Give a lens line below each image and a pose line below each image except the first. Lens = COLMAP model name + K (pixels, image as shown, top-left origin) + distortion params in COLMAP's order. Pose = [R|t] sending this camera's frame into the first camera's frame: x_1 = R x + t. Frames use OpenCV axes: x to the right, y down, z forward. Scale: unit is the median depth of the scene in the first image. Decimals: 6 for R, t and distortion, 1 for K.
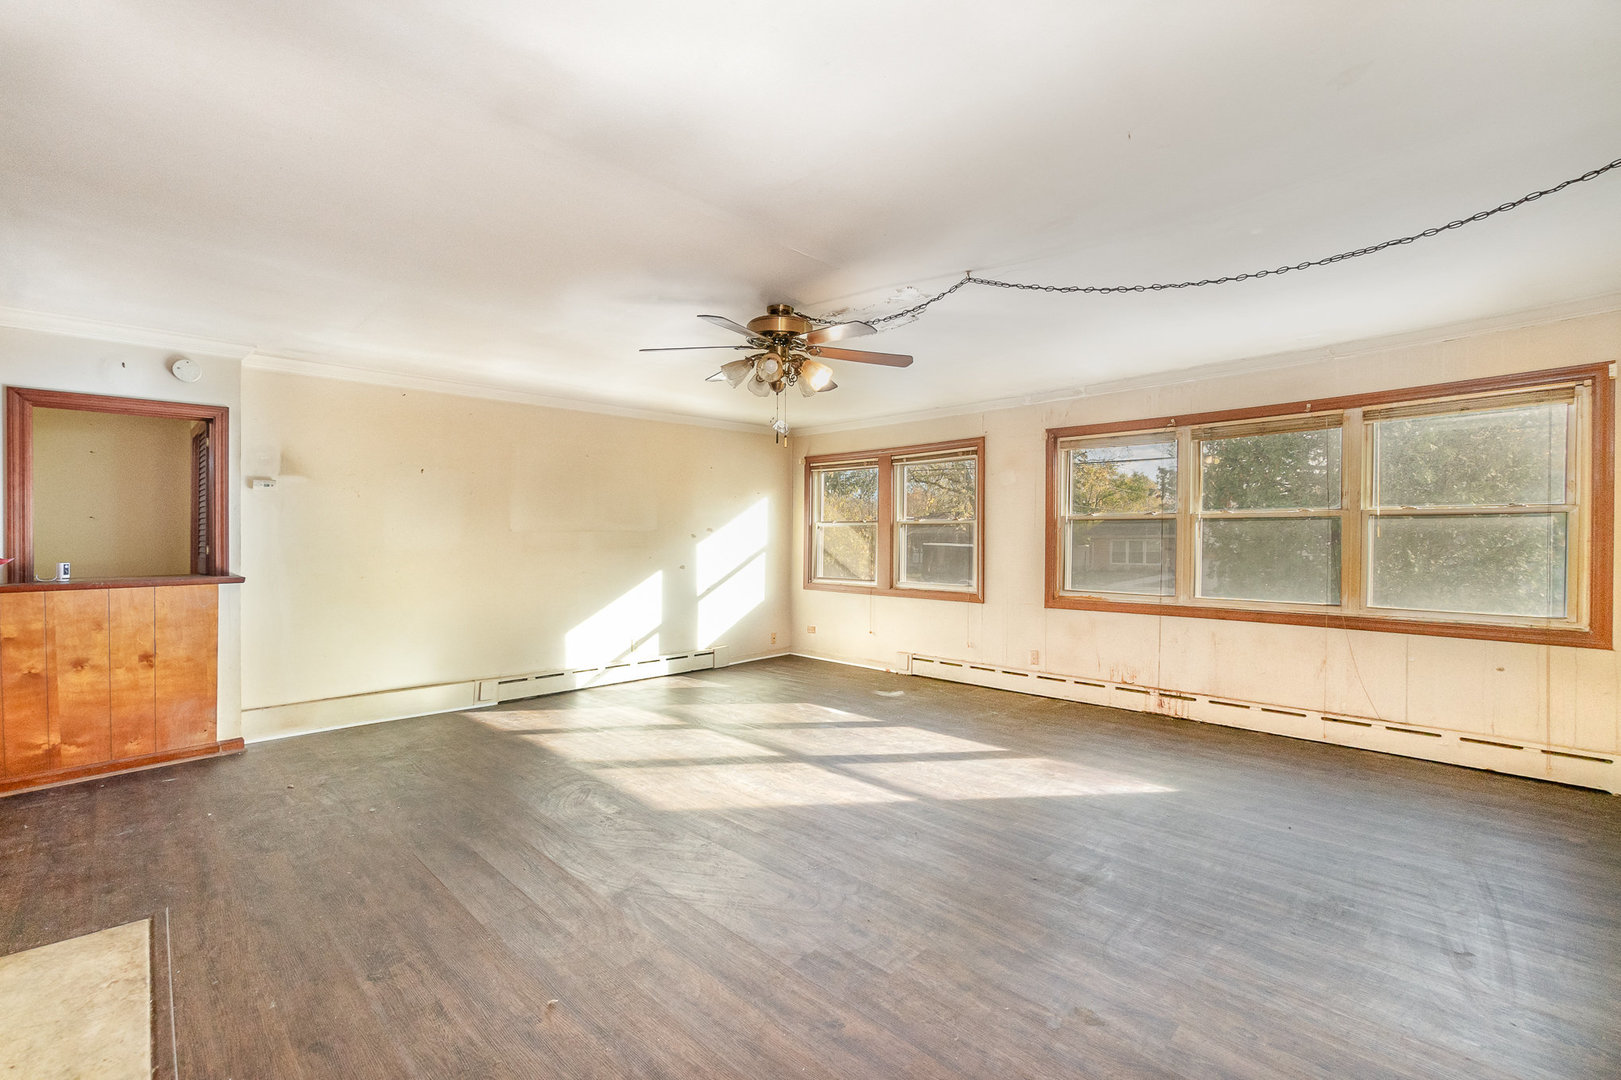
lens RADIAL K [[686.8, 0, 800.9], [0, 686.8, 538.2], [0, 0, 1]] dist [-0.002688, -0.000189]
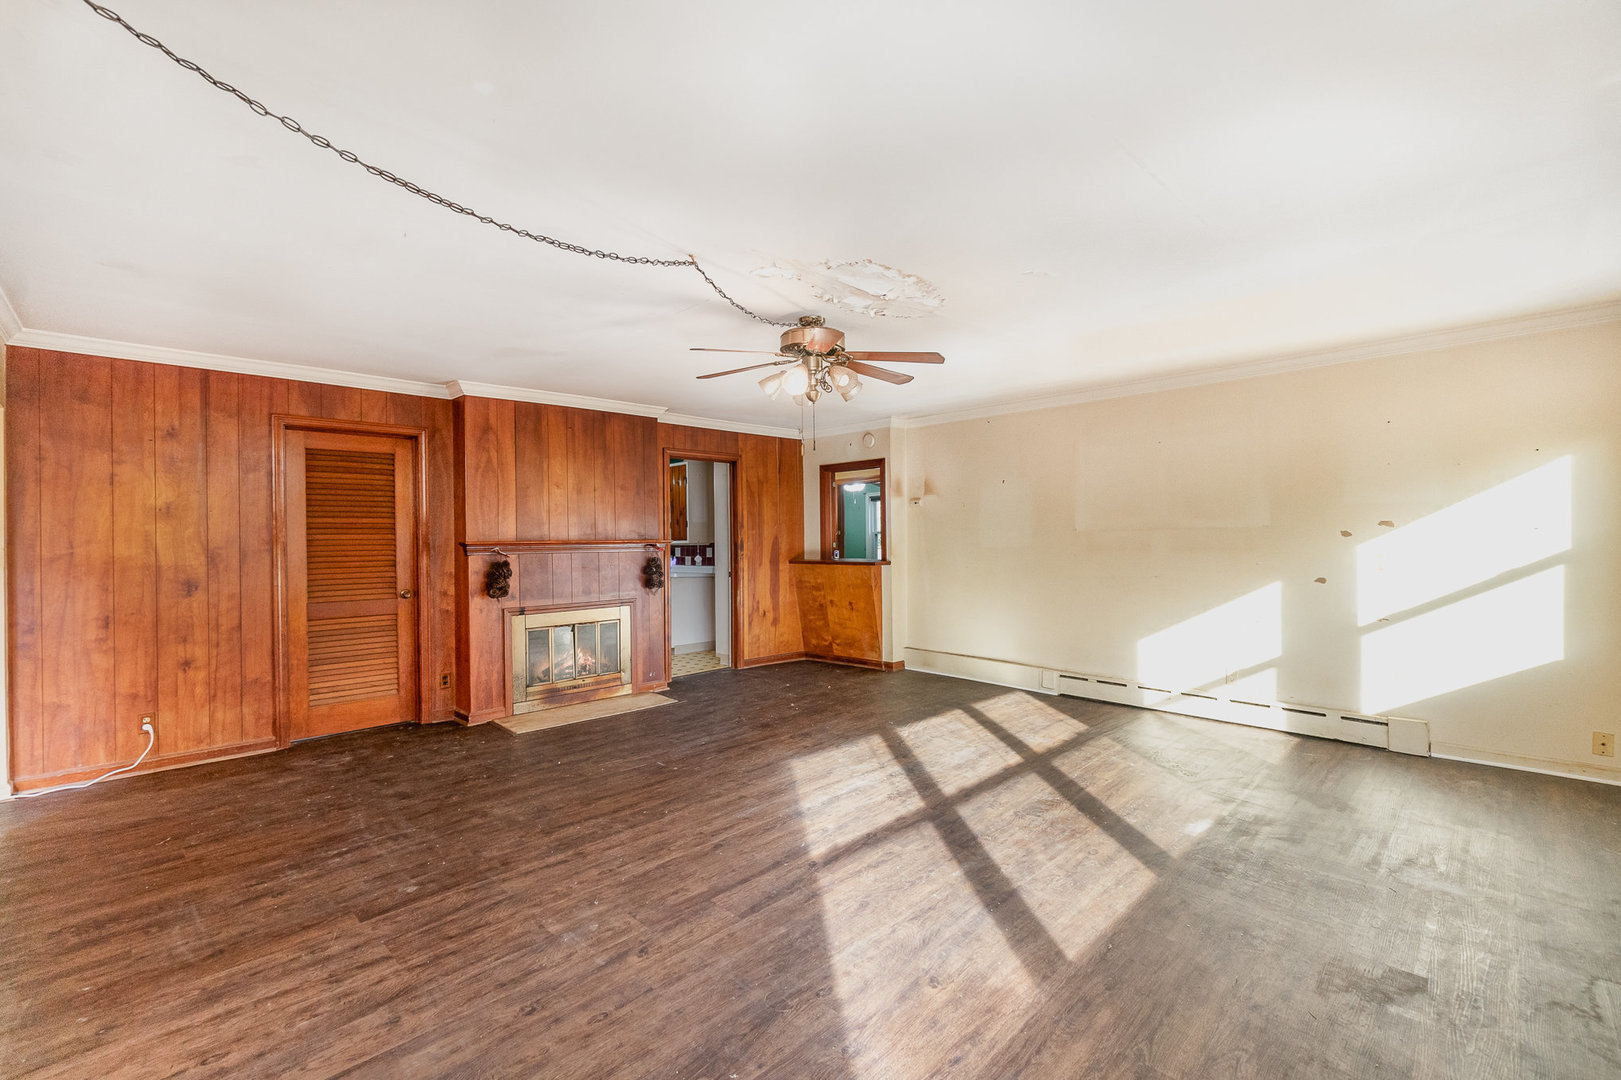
lens RADIAL K [[686.8, 0, 800.9], [0, 686.8, 538.2], [0, 0, 1]] dist [-0.002688, -0.000189]
pose [[0.006232, 0.004642, -0.999970, 0.821915], [0.007237, 0.999963, 0.004687, -0.009634], [0.999954, -0.007266, 0.006198, 0.810950]]
